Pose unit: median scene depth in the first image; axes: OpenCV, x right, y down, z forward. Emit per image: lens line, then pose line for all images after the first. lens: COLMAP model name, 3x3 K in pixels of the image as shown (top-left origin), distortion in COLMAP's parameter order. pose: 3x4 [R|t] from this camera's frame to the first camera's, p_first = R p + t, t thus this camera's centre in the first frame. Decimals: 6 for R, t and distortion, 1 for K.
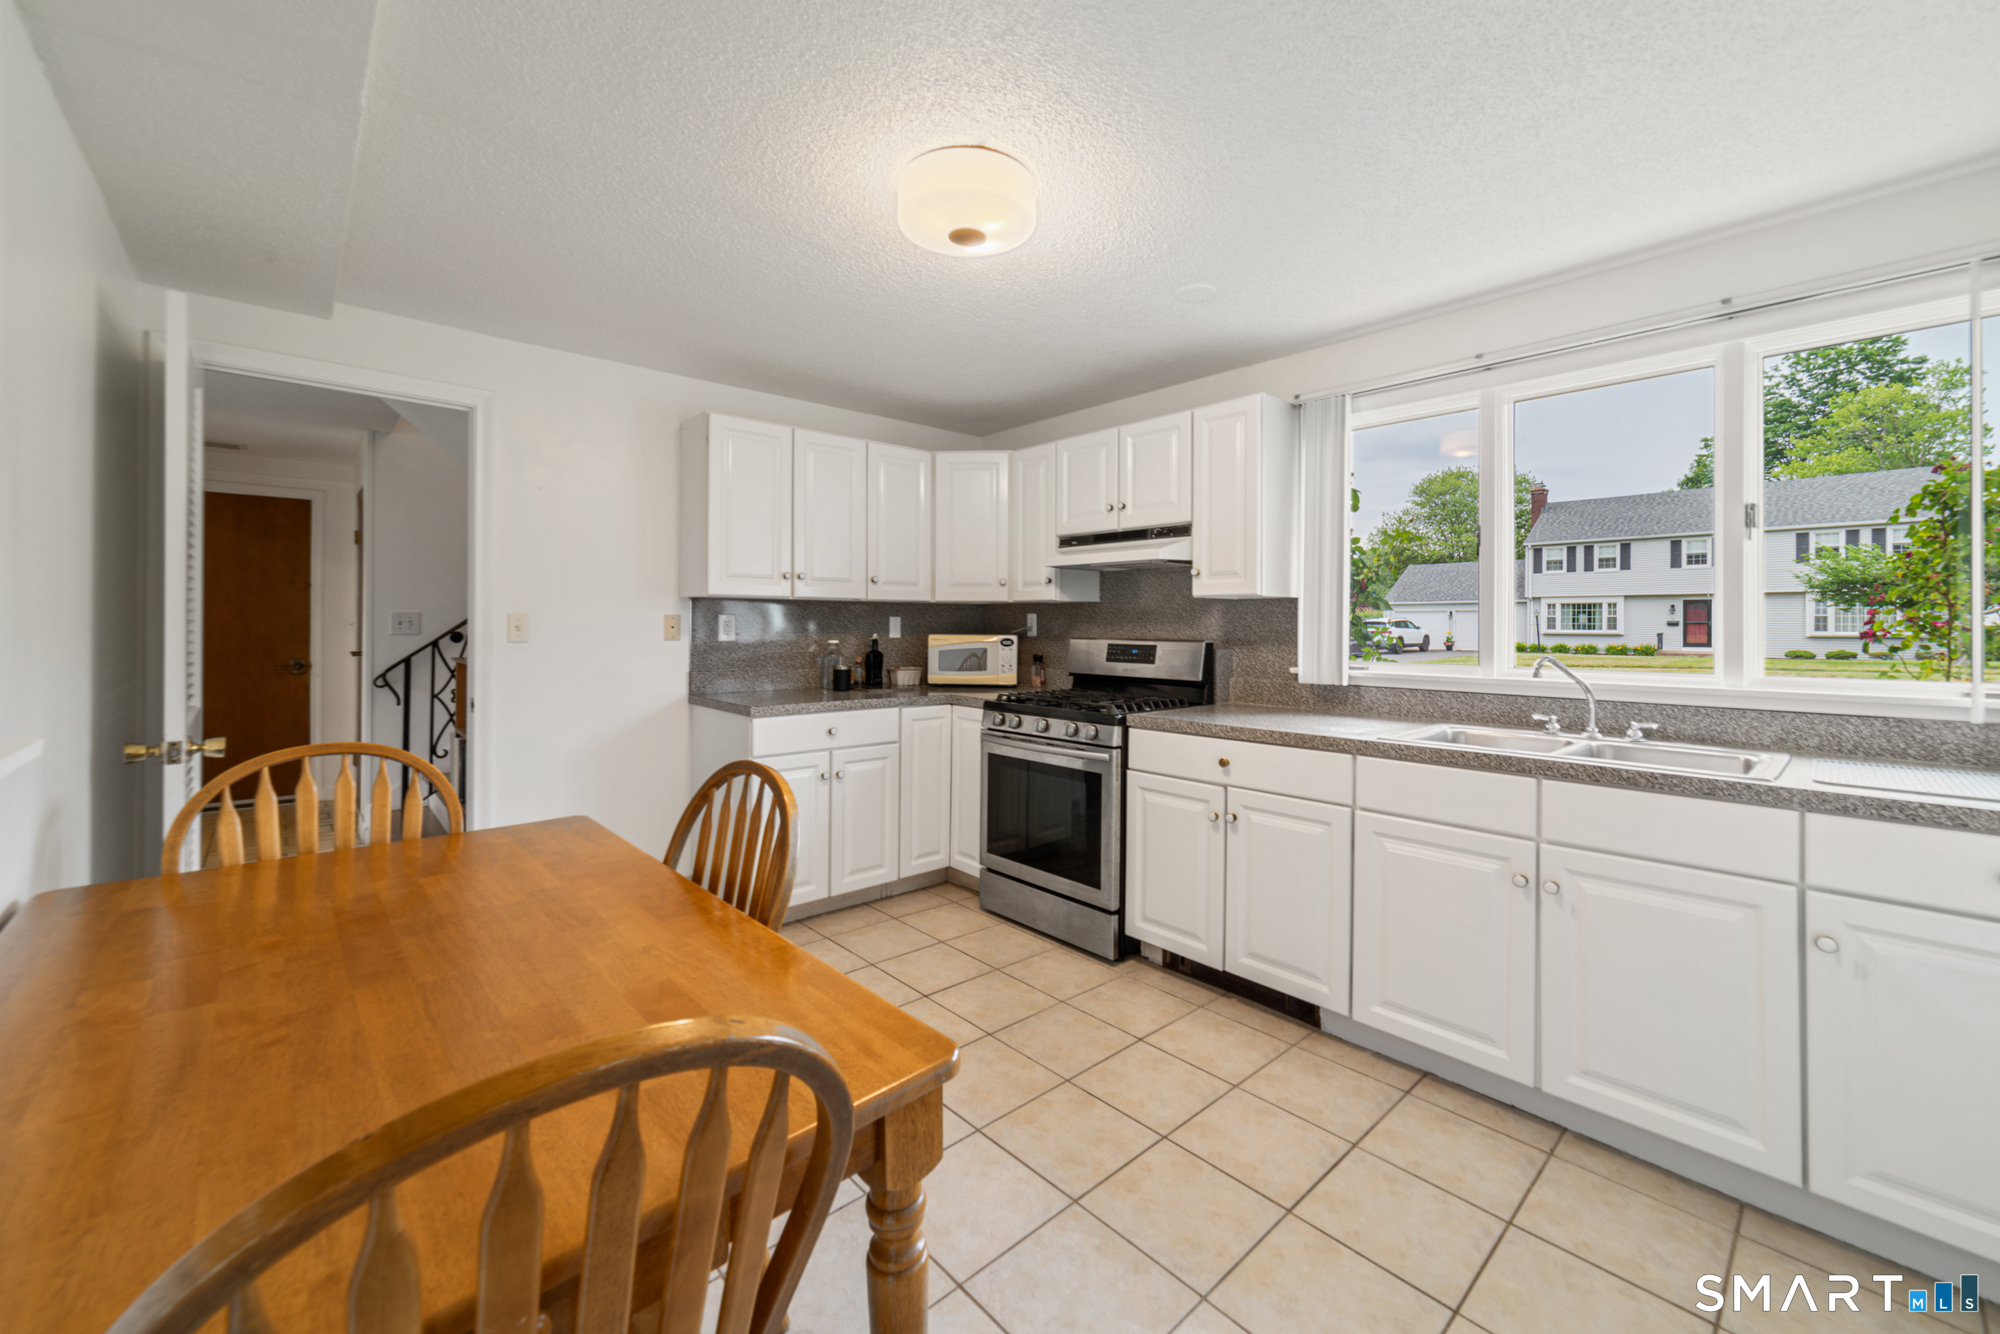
lens RADIAL K [[787.2, 0, 1005.6], [0, 787.2, 651.0], [0, 0, 1]] dist [-0.018267, 0.012845]
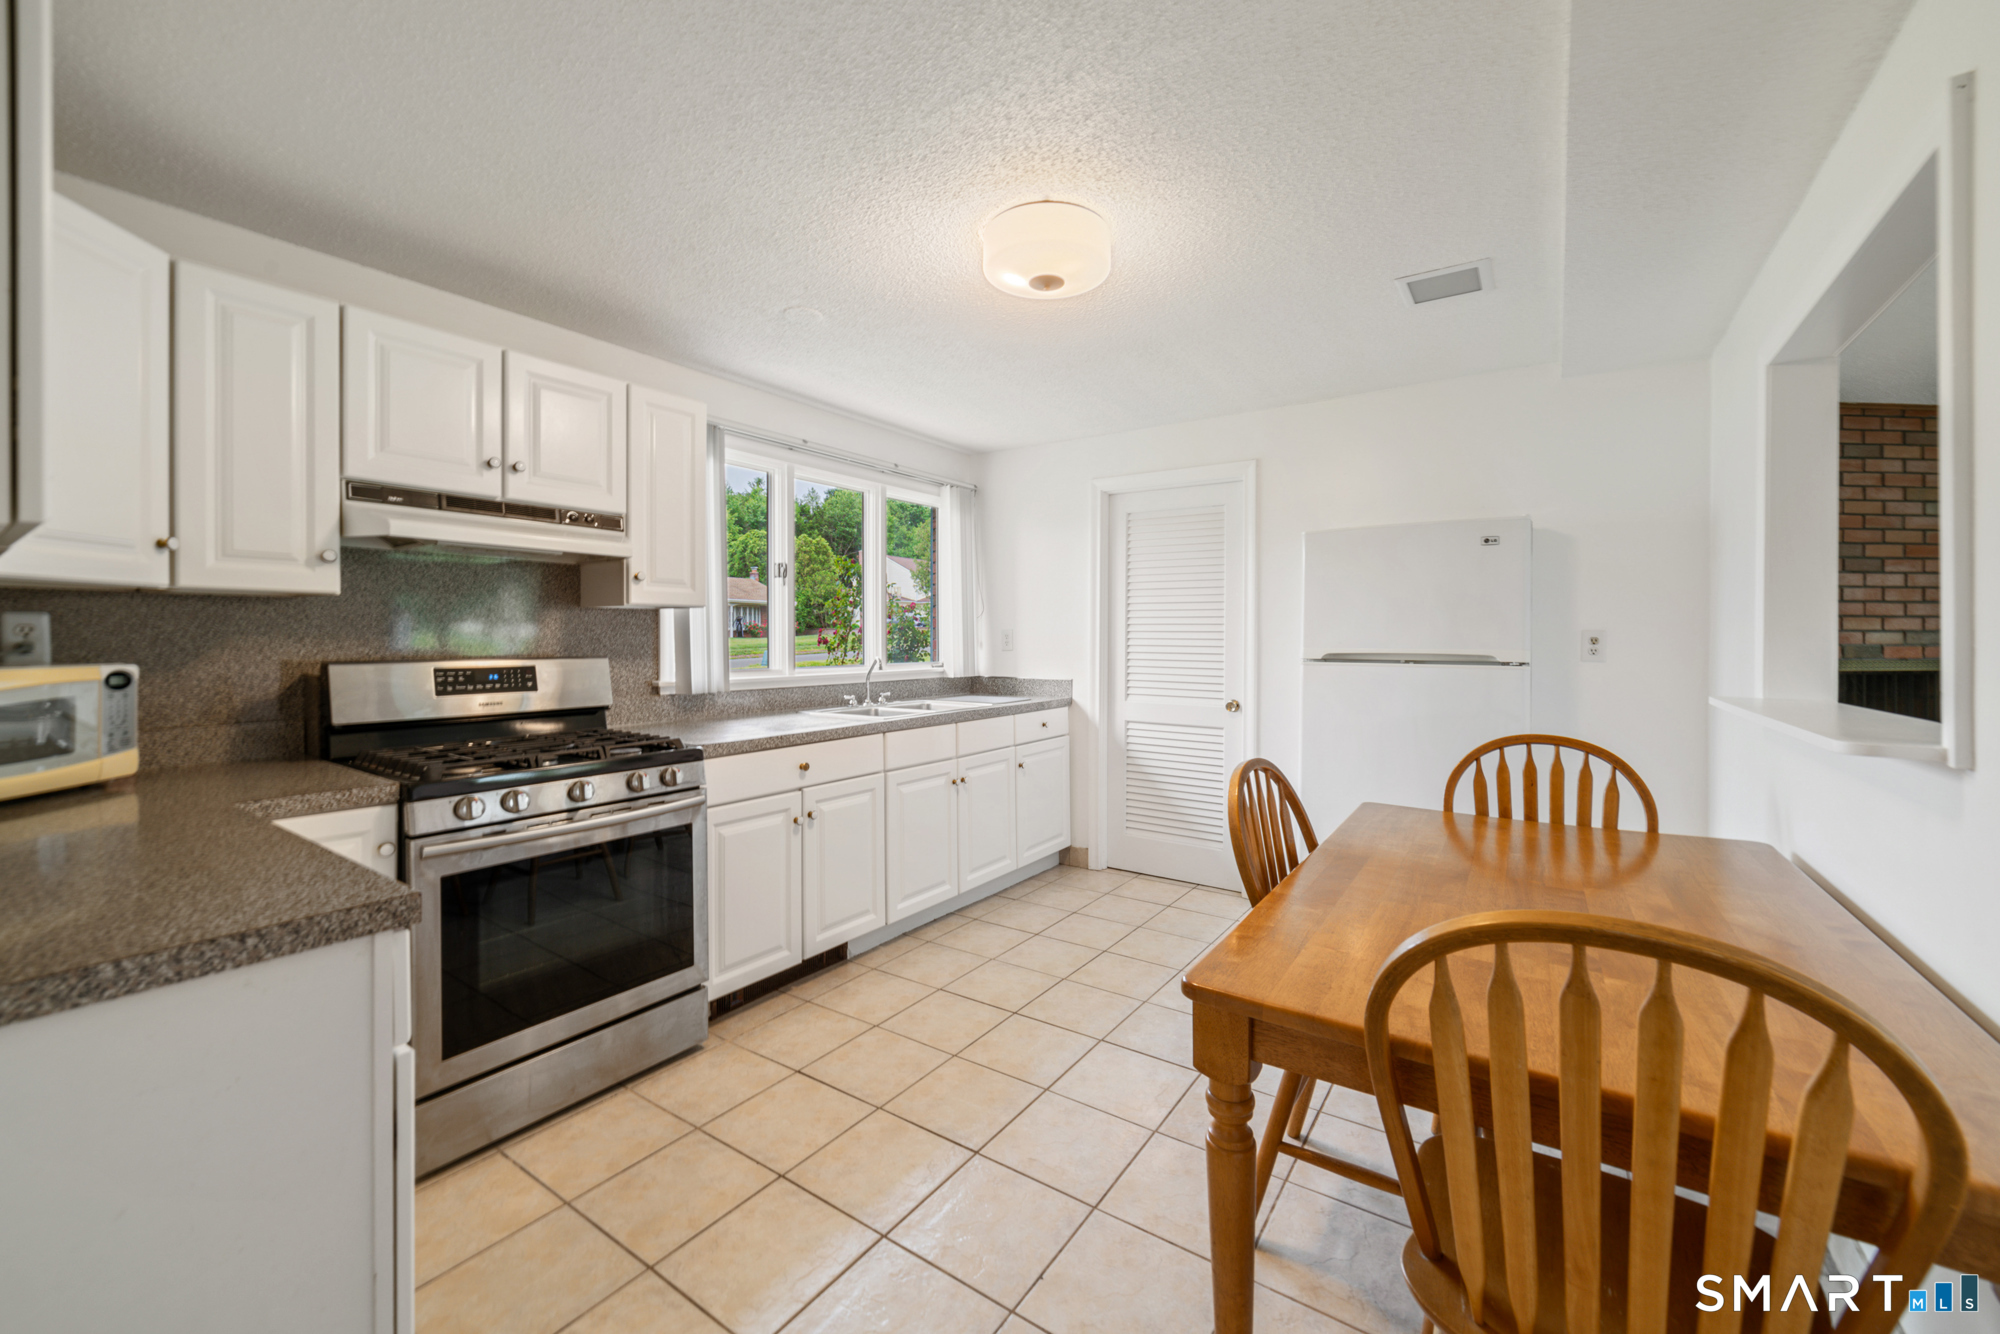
lens RADIAL K [[793.4, 0, 1001.3], [0, 793.4, 676.5], [0, 0, 1]] dist [-0.019053, 0.000289]
pose [[-0.230652, -0.051253, 0.971686, -0.805704], [0.030560, 0.997738, 0.059881, -0.036105], [-0.972556, 0.043507, -0.228564, 0.956751]]
